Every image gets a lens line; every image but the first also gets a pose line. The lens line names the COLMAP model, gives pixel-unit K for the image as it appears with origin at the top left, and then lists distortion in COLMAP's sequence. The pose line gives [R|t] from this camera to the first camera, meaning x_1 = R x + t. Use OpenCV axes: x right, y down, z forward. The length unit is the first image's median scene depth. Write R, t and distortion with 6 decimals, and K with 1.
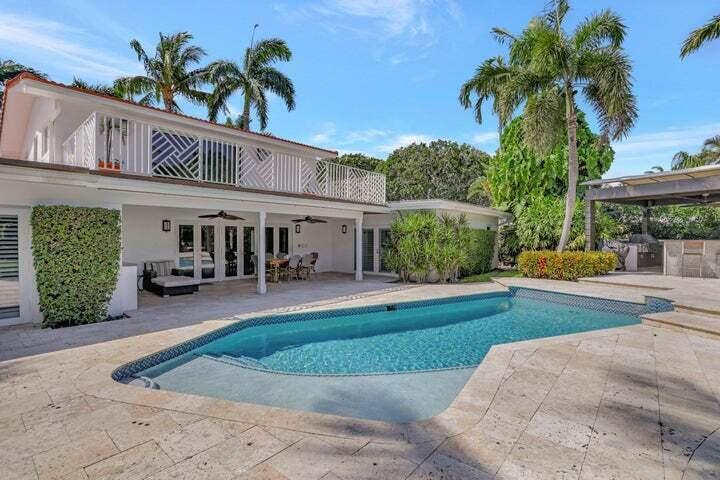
lens RADIAL K [[348.9, 0, 360.9], [0, 348.9, 242.3], [0, 0, 1]] dist [-0.034622, 0.003717]
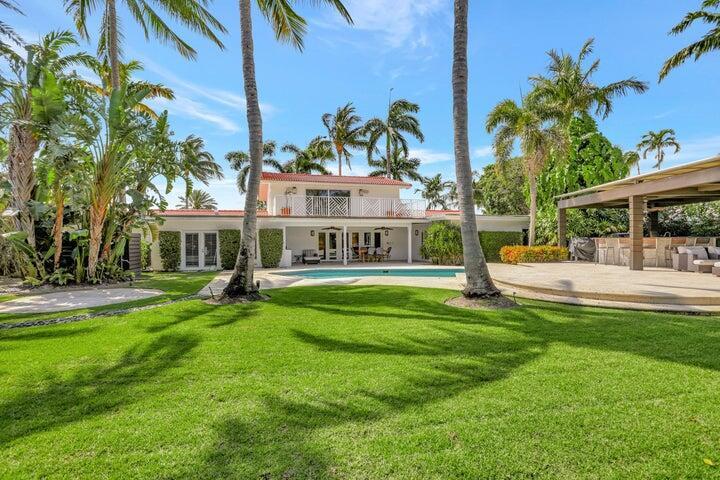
lens RADIAL K [[351.9, 0, 361.4], [0, 351.9, 243.0], [0, 0, 1]] dist [-0.044489, -0.000923]
pose [[0.843015, -0.001786, -0.537887, 0.628546], [0.002003, 0.999998, -0.000181, 0.009047], [0.537887, -0.000925, 0.843017, -0.492692]]
